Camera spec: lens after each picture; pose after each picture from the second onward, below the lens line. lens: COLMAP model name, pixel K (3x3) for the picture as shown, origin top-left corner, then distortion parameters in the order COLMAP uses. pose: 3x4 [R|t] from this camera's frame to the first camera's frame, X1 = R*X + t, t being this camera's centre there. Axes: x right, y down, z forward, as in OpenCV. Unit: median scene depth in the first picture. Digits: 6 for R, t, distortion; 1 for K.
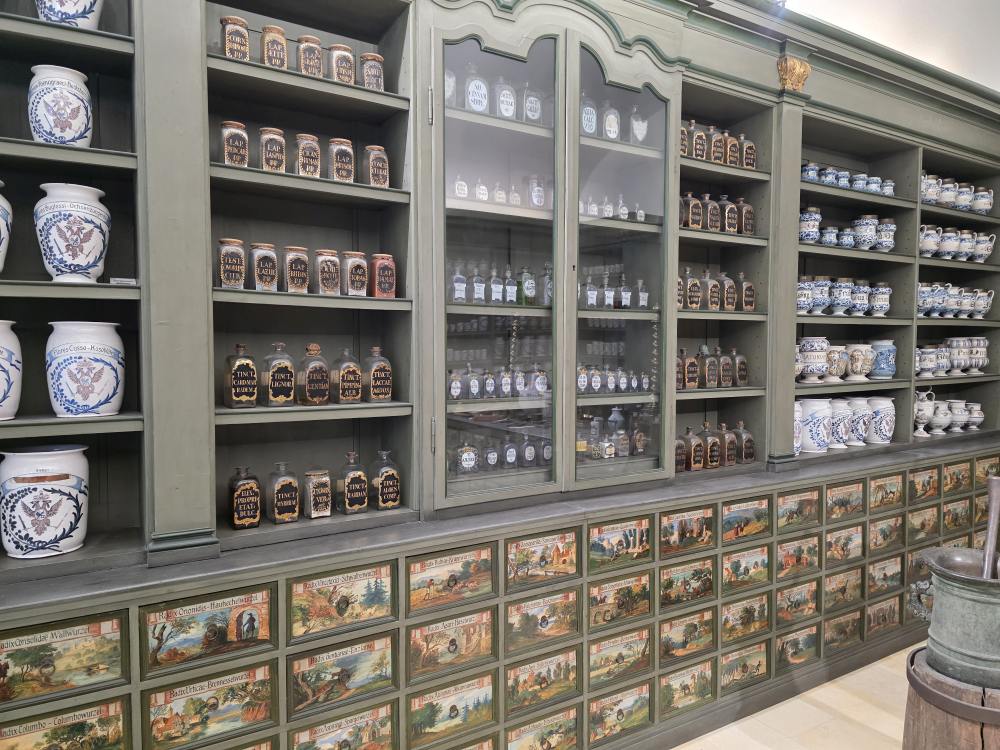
lens RADIAL K [[666.1, 0, 499.6], [0, 666.1, 376.5], [0, 0, 1]] dist [-0.000037, -0.004074]
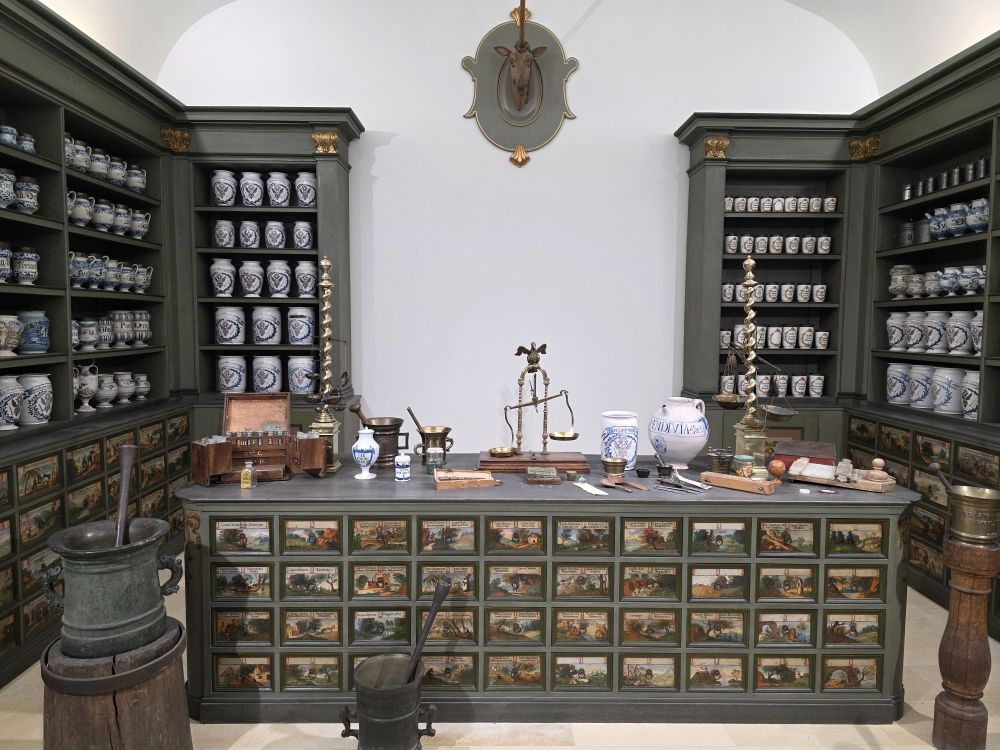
lens RADIAL K [[666.1, 0, 498.9], [0, 666.1, 372.2], [0, 0, 1]] dist [-0.000037, -0.004074]
pose [[0.497570, -0.055313, 0.865659, 0.101861], [0.027737, 0.998469, 0.047856, 0.003193], [-0.866980, 0.000199, 0.498342, -0.008065]]
